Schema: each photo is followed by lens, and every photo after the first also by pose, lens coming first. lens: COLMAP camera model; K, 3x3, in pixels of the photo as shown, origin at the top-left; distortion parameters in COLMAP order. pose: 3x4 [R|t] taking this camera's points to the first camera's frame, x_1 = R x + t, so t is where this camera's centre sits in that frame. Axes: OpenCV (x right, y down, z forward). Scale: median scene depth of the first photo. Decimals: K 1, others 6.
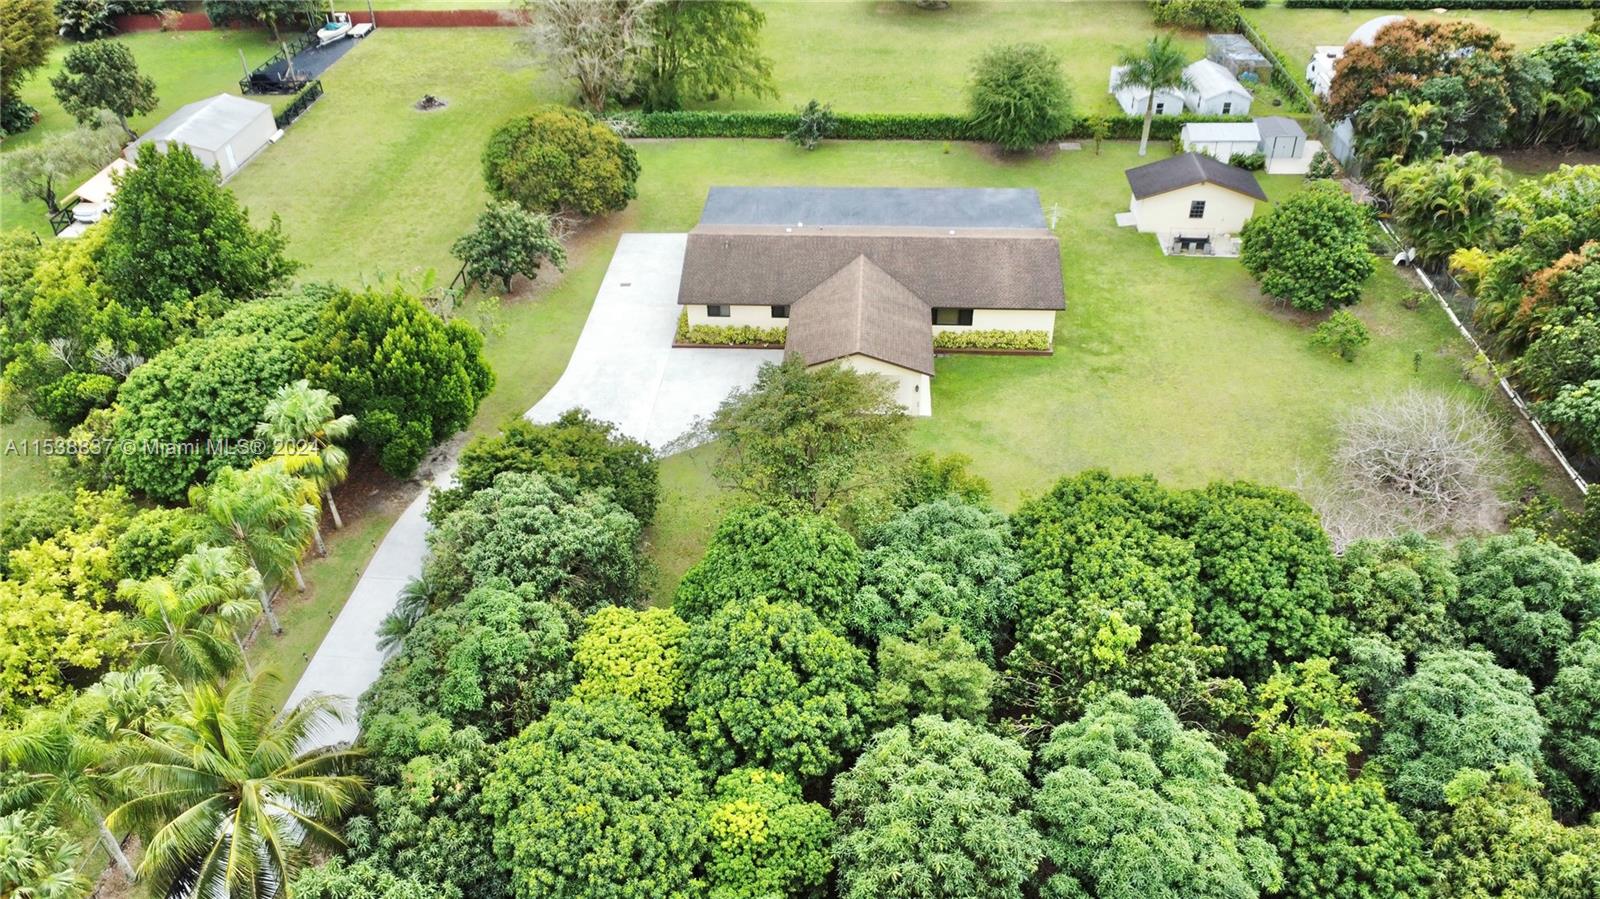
lens RADIAL K [[1164.9, 0, 800.0], [0, 1164.9, 449.5], [0, 0, 1]] dist [-0.010326, -0.030696]
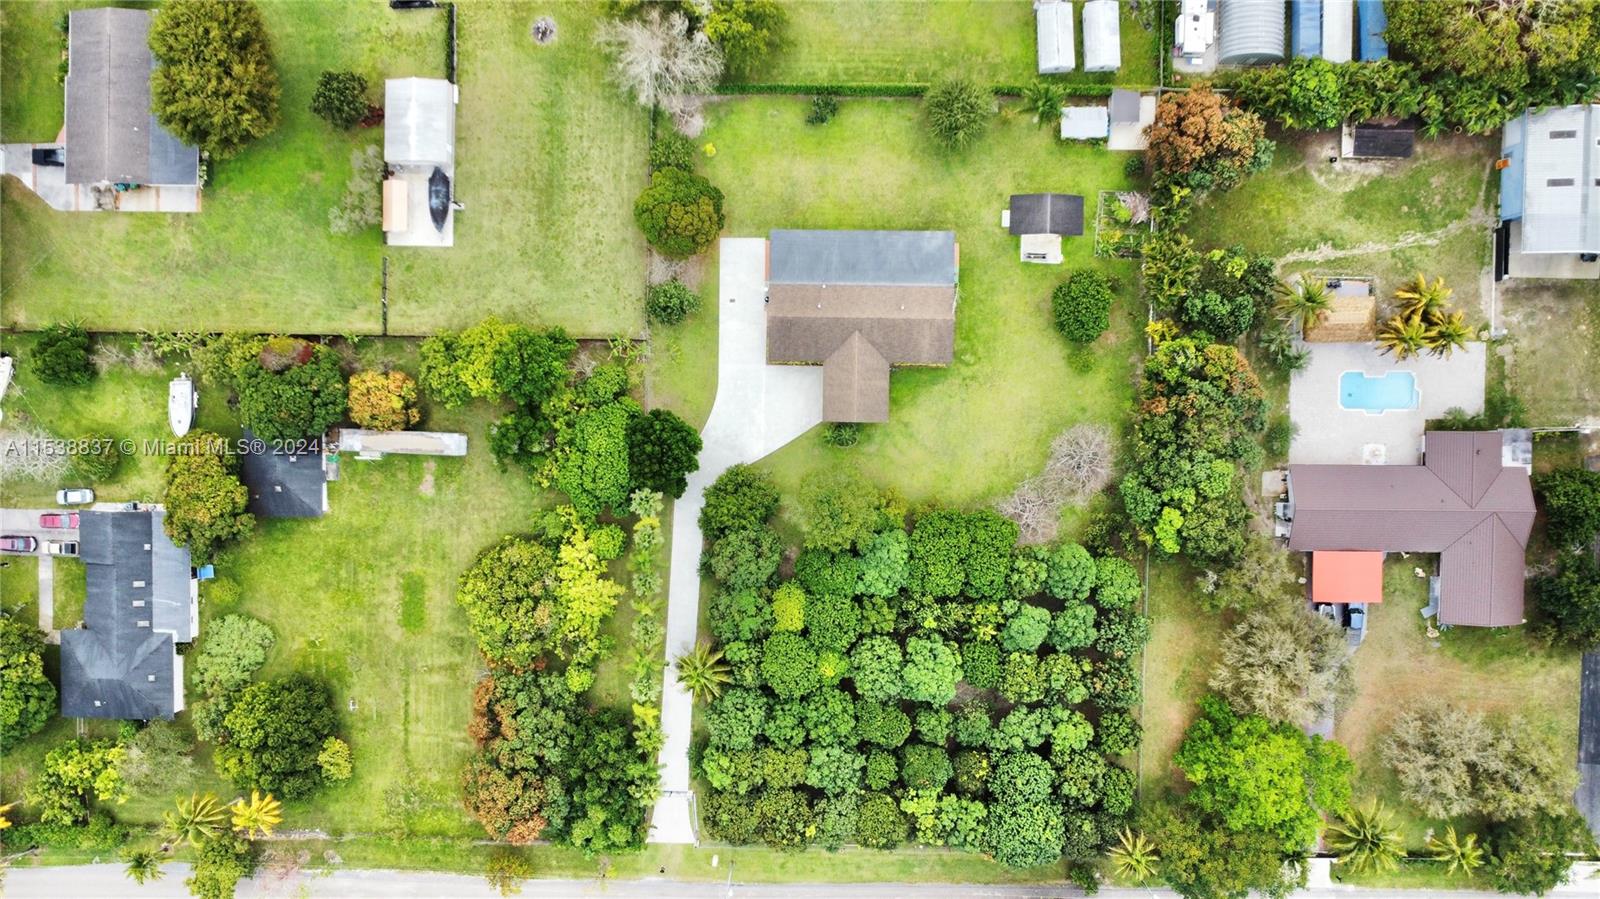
lens RADIAL K [[1164.9, 0, 800.0], [0, 1164.9, 449.5], [0, 0, 1]] dist [-0.010326, -0.030696]
pose [[0.998787, -0.047335, -0.013585, -0.027678], [0.038122, 0.568538, 0.821773, -1.709982], [-0.031175, -0.821294, 0.569652, -0.318016]]
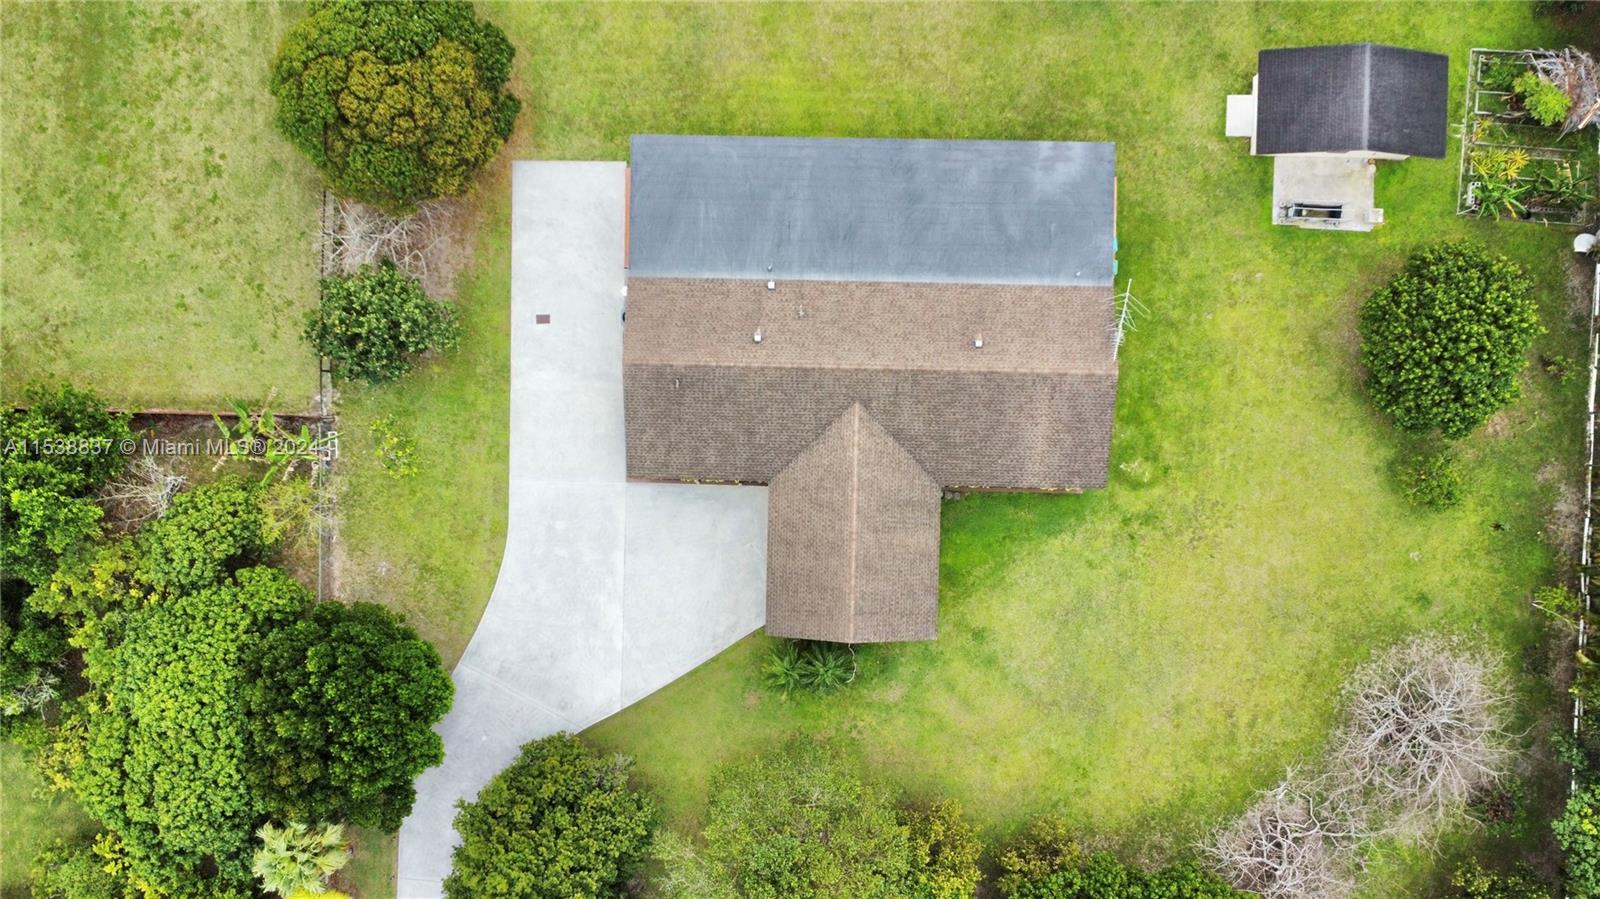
lens RADIAL K [[1164.9, 0, 800.0], [0, 1164.9, 449.5], [0, 0, 1]] dist [-0.010326, -0.030696]
pose [[0.999136, -0.041344, -0.004312, 0.017949], [0.026968, 0.565761, 0.824128, -0.776418], [-0.031633, -0.823532, 0.566387, 0.541923]]
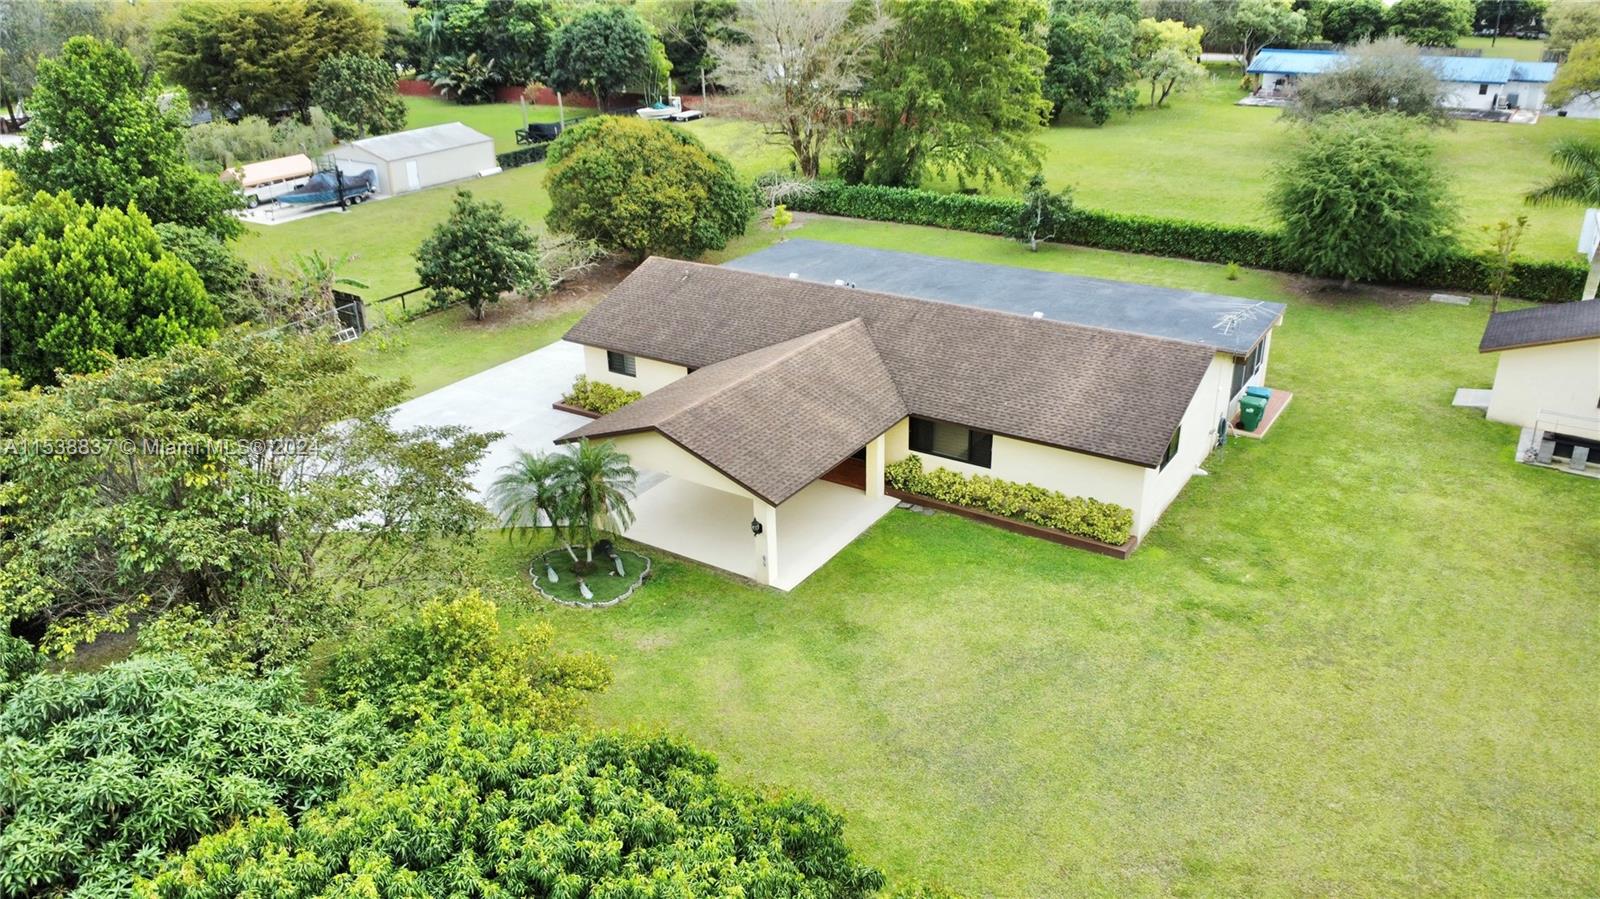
lens RADIAL K [[1164.9, 0, 800.0], [0, 1164.9, 449.5], [0, 0, 1]] dist [-0.010326, -0.030696]
pose [[0.869068, 0.201058, -0.451992, 0.301957], [-0.288291, 0.948336, -0.132466, -0.019885], [0.402007, 0.245427, 0.882132, 0.490888]]
